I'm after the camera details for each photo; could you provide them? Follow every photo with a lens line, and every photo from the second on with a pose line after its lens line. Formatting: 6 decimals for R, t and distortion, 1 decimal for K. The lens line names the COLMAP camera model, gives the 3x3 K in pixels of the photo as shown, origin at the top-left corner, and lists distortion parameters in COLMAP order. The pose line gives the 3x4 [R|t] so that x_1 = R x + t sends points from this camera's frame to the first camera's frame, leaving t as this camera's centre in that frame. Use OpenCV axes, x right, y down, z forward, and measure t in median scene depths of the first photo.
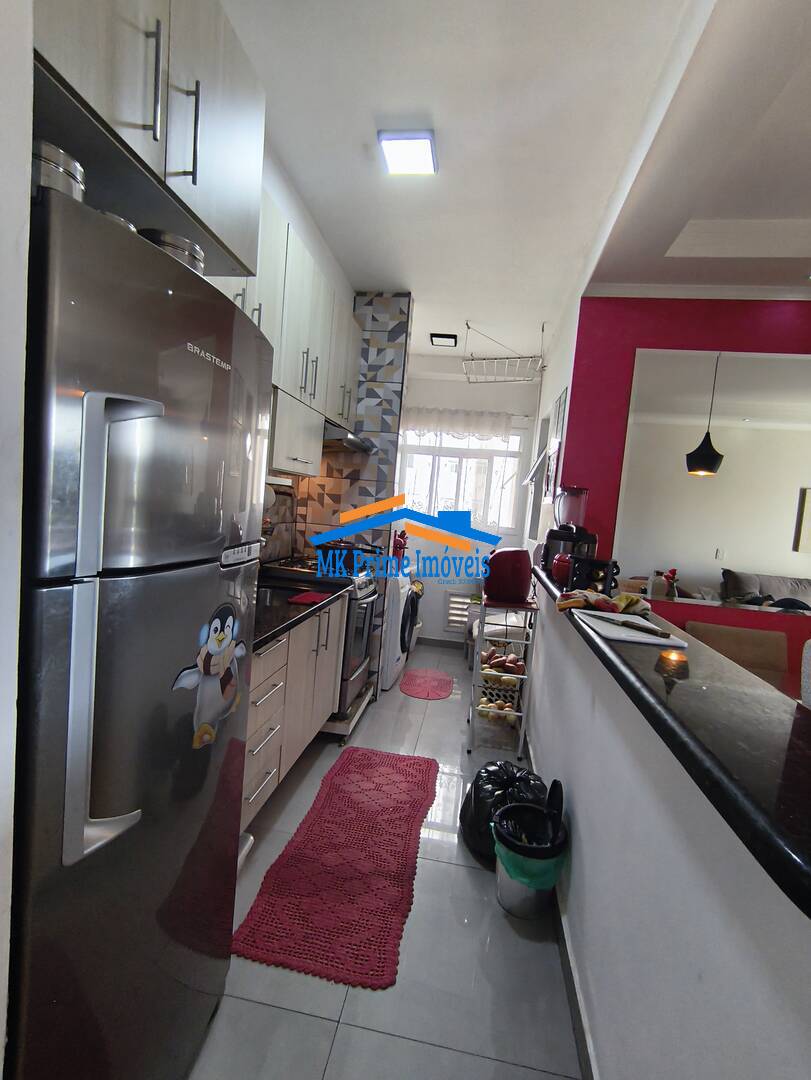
lens RADIAL K [[464.4, 0, 426.9], [0, 464.4, 538.2], [0, 0, 1]] dist [0.002051, 0.000493]
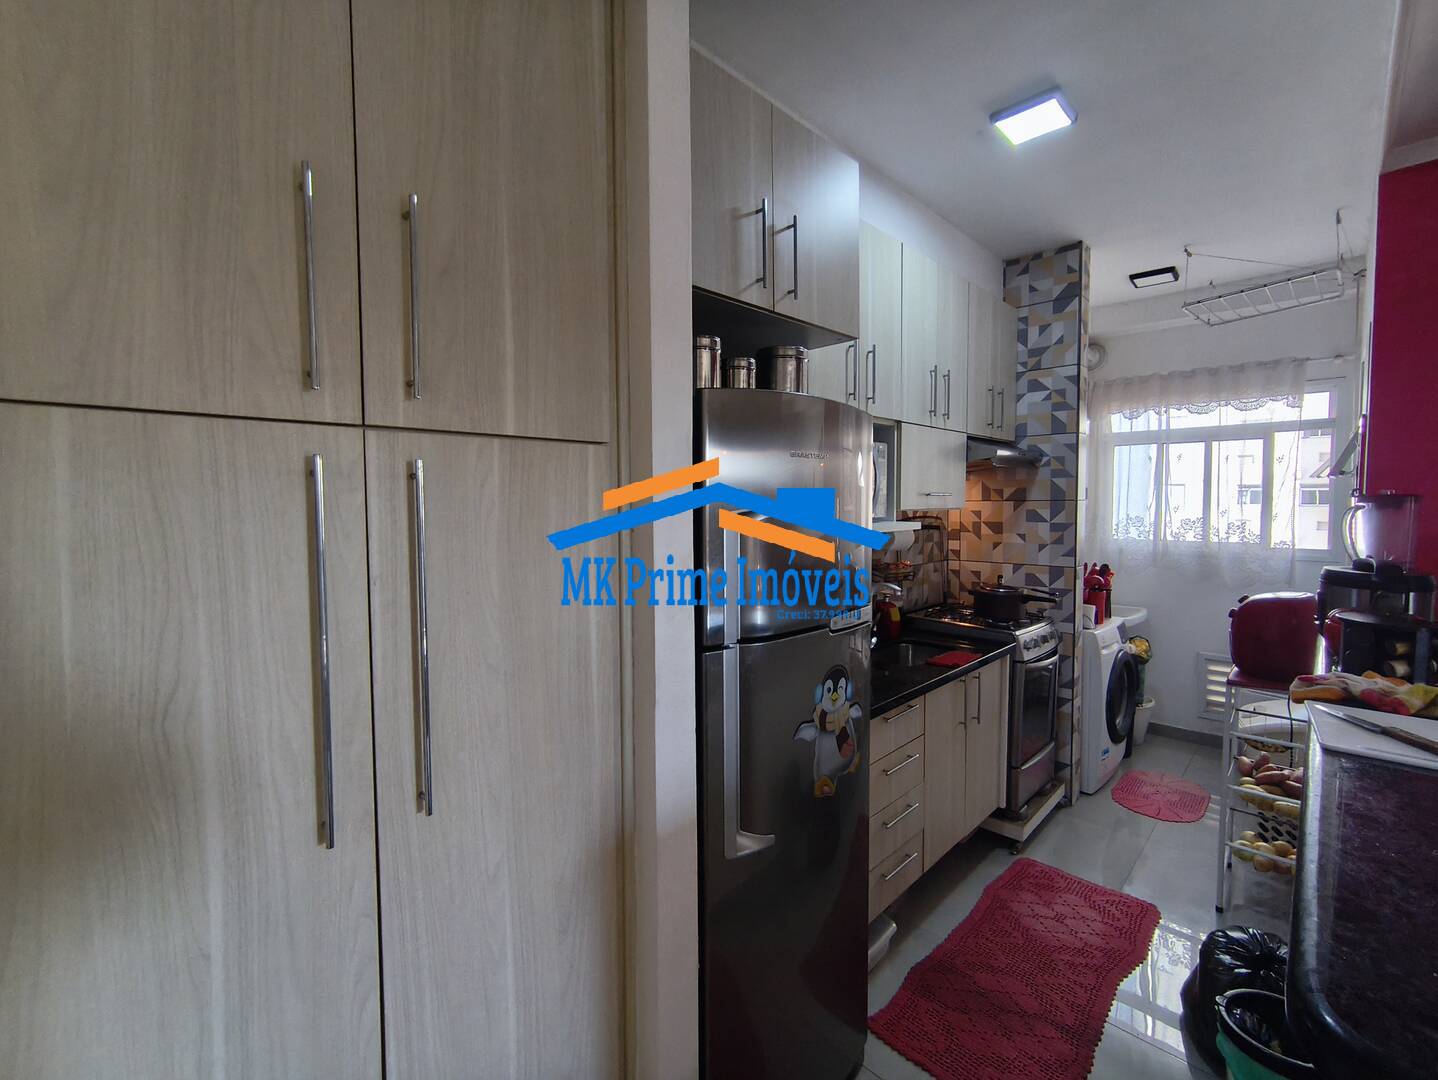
lens RADIAL K [[646.0, 0, 738.9], [0, 646.0, 530.6], [0, 0, 1]] dist [-0.034306, 0.031557]
pose [[0.804413, -0.064887, -0.590516, 0.094138], [0.033307, 0.997380, -0.064222, -0.027639], [0.593136, 0.031993, 0.804466, -0.114462]]
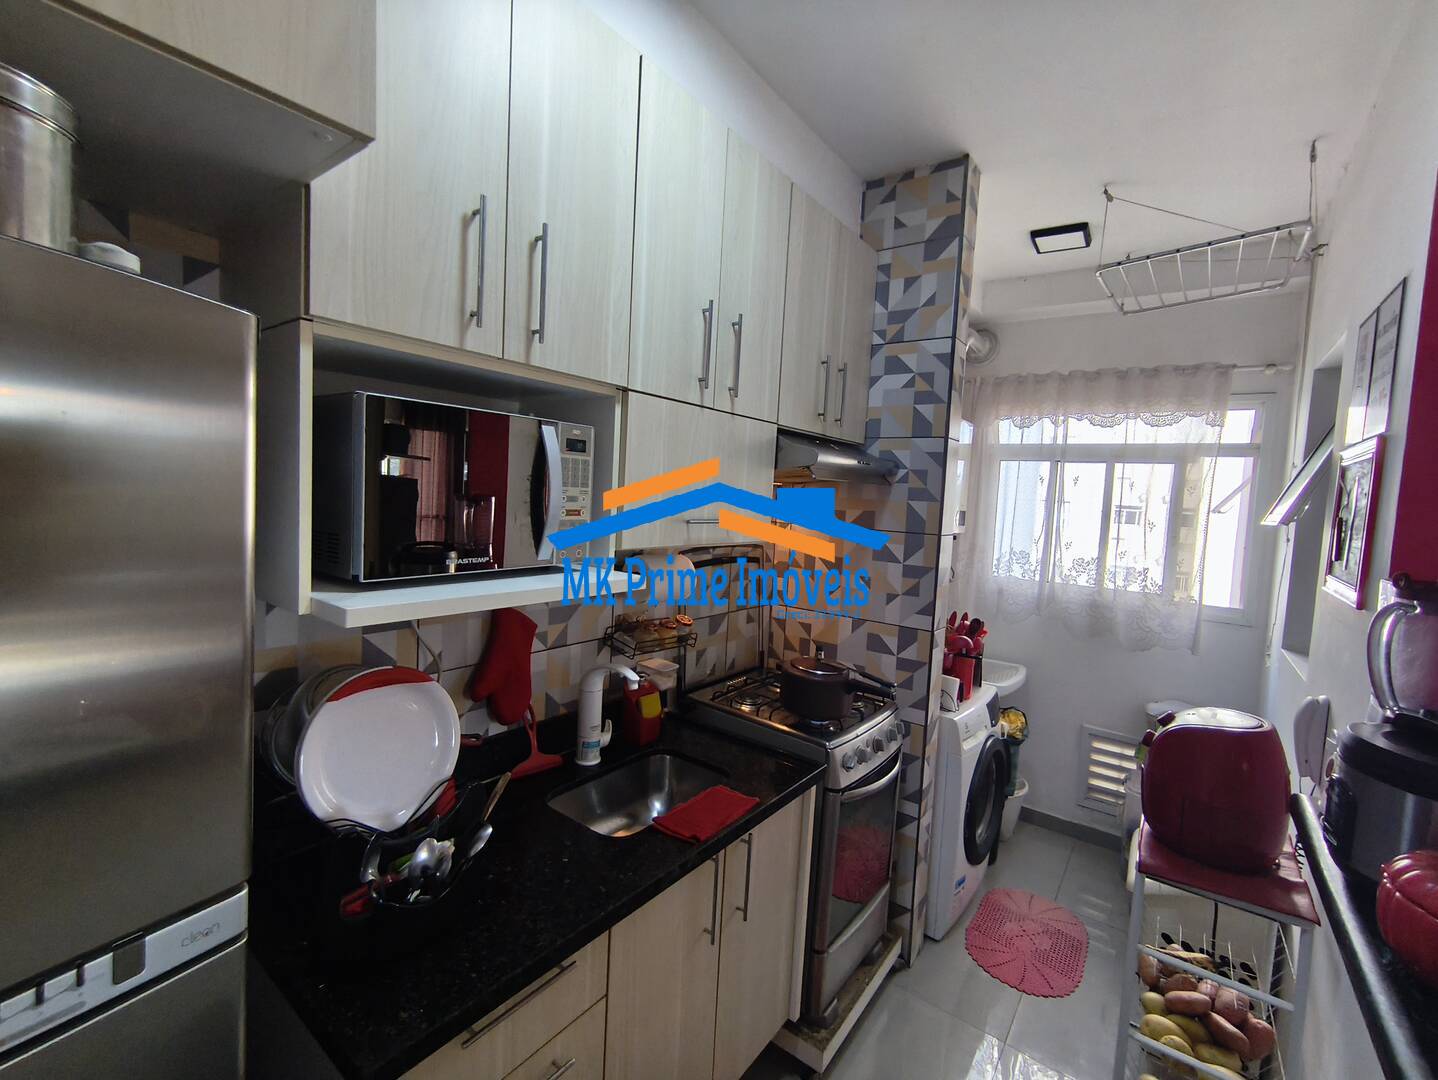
lens RADIAL K [[657.9, 0, 749.8], [0, 657.9, 538.9], [0, 0, 1]] dist [-0.000792, 0.000298]
pose [[0.889991, -0.010735, -0.455852, 0.071324], [-0.008688, 0.999142, -0.040493, -0.087851], [0.455896, 0.039999, 0.889134, 0.282689]]
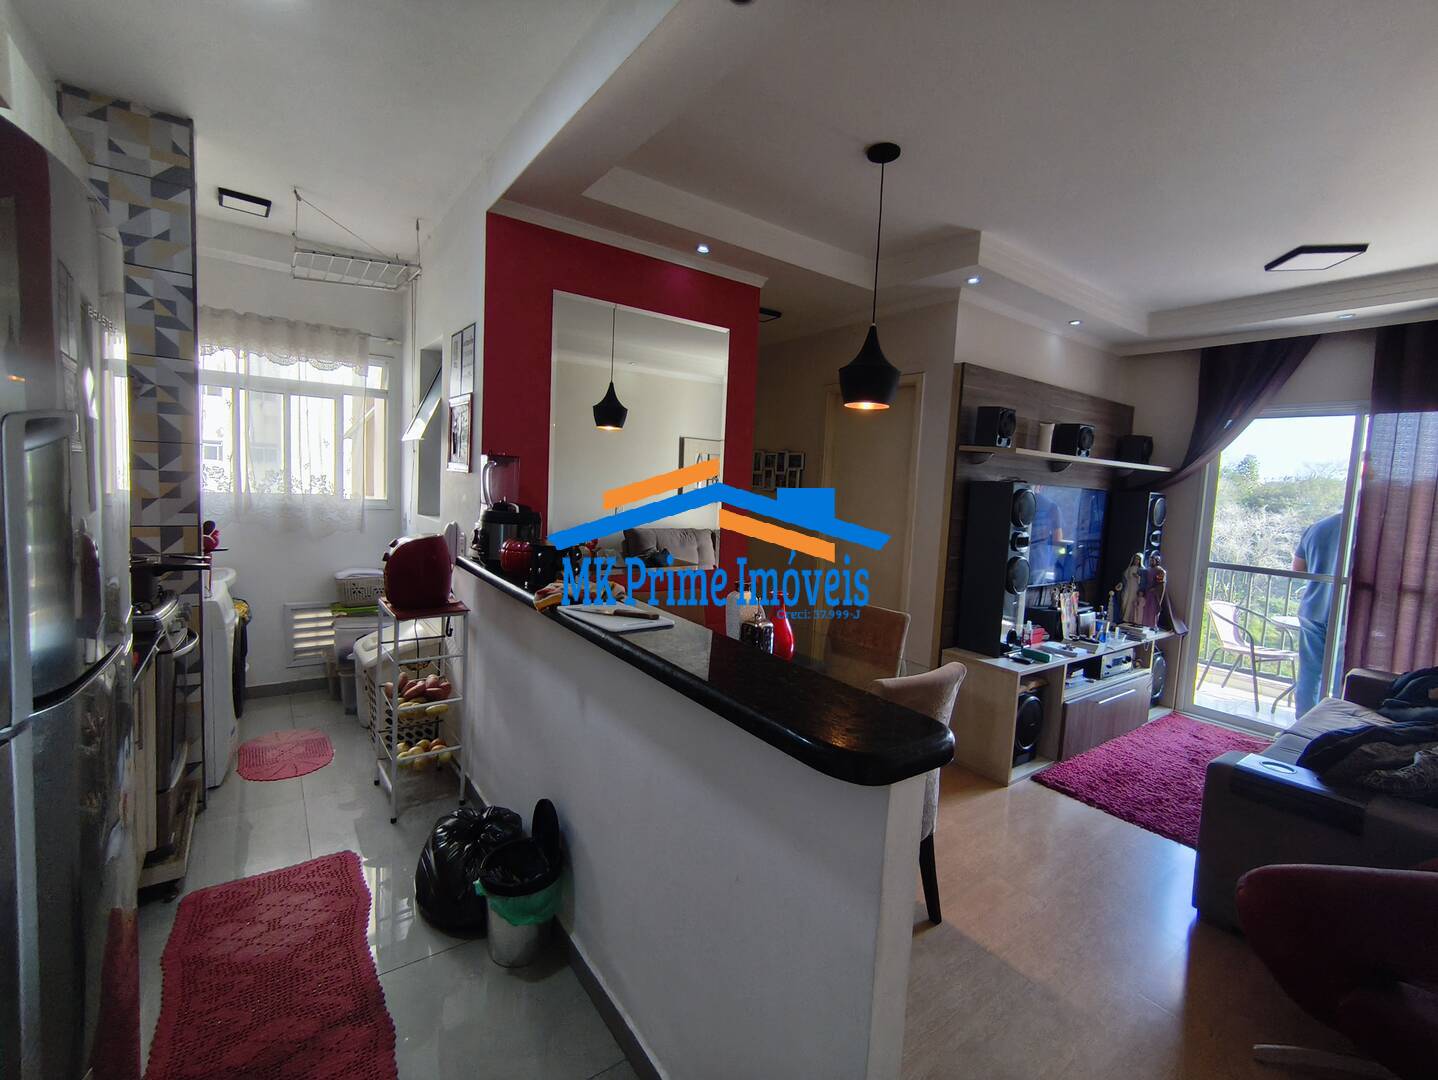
lens RADIAL K [[629.2, 0, 720.4], [0, 629.2, 526.9], [0, 0, 1]] dist [-0.000720, 0.001290]
pose [[0.715920, -0.096344, 0.691503, -0.159222], [0.053083, 0.995078, 0.083682, -0.048167], [-0.696162, -0.023202, 0.717510, -0.048504]]
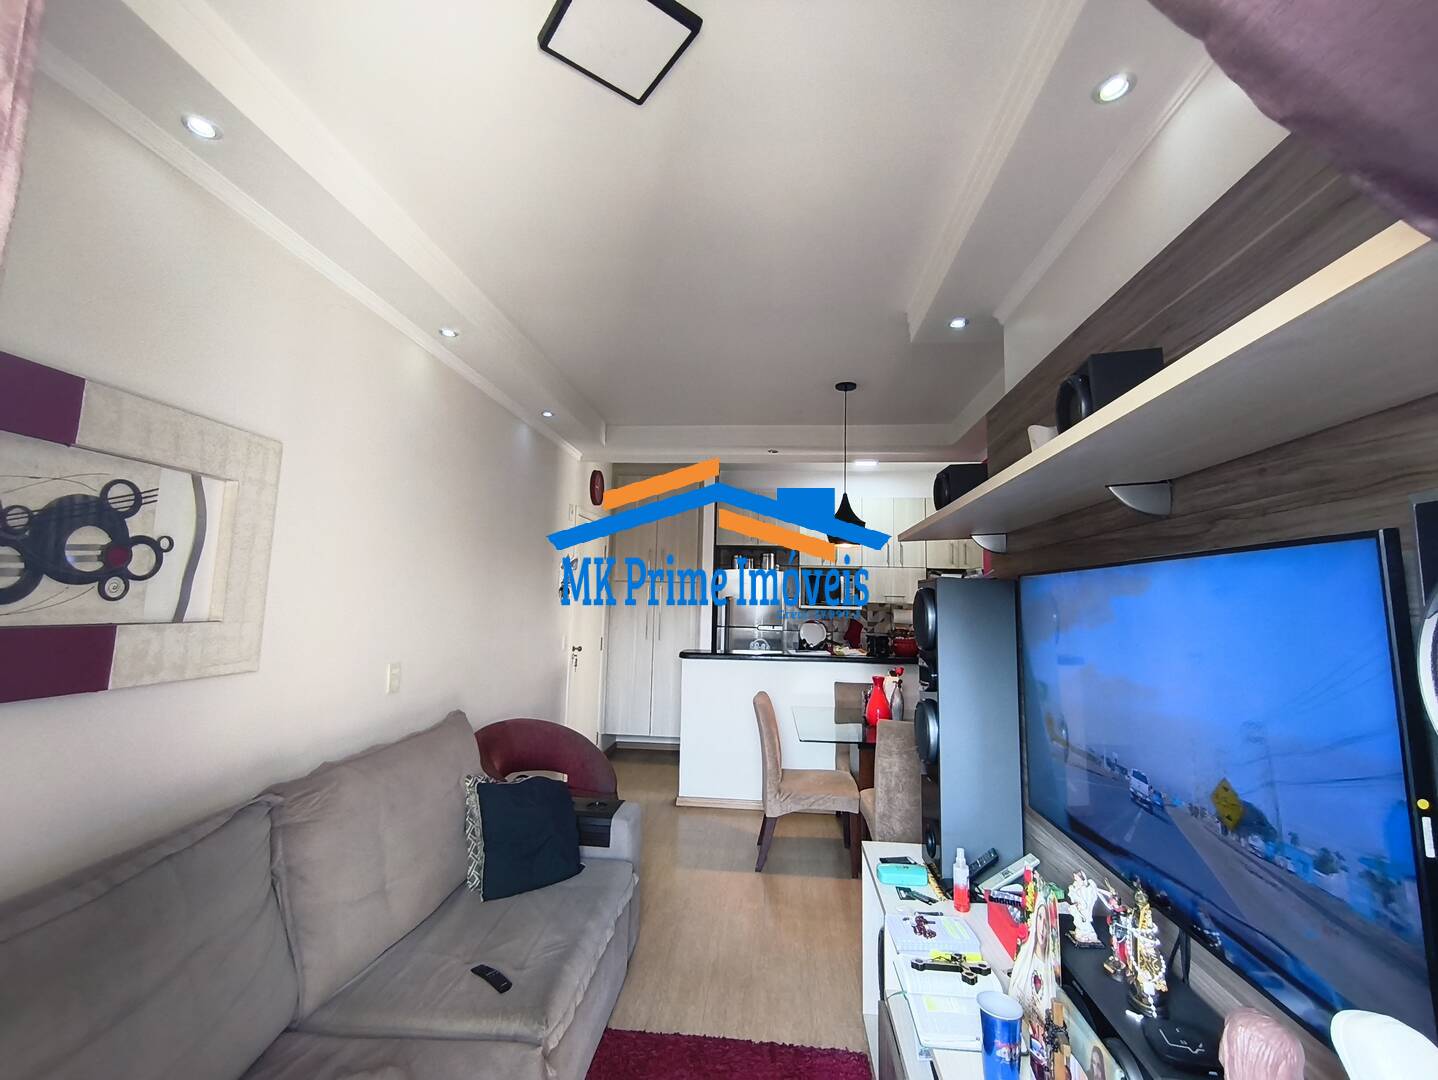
lens RADIAL K [[631.3, 0, 719.8], [0, 631.3, 530.5], [0, 0, 1]] dist [0.001123, 0.001269]
pose [[0.091507, -0.193785, -0.976767, 1.678794], [-0.088566, 0.975411, -0.201813, 0.116926], [0.991858, 0.104976, 0.072094, 0.048063]]
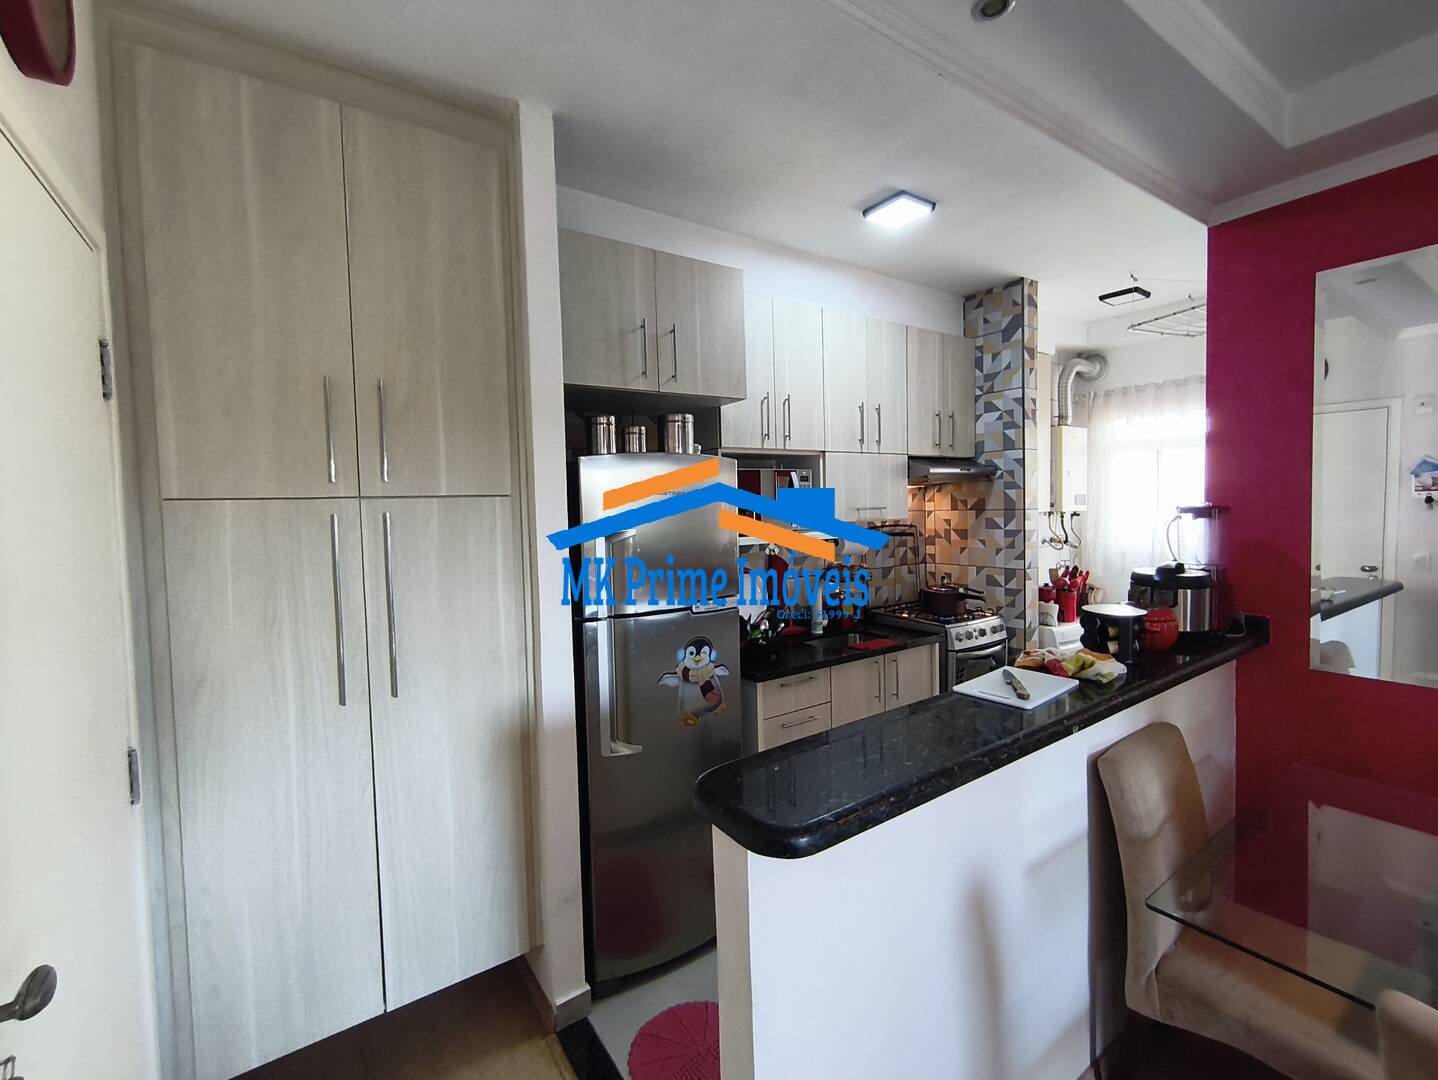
lens RADIAL K [[635.6, 0, 728.0], [0, 635.6, 532.8], [0, 0, 1]] dist [0.003301, 0.000454]
pose [[0.669394, -0.073356, -0.739277, 0.404502], [0.030266, 0.996980, -0.071523, -0.017282], [0.742291, 0.025502, 0.669592, -0.119101]]
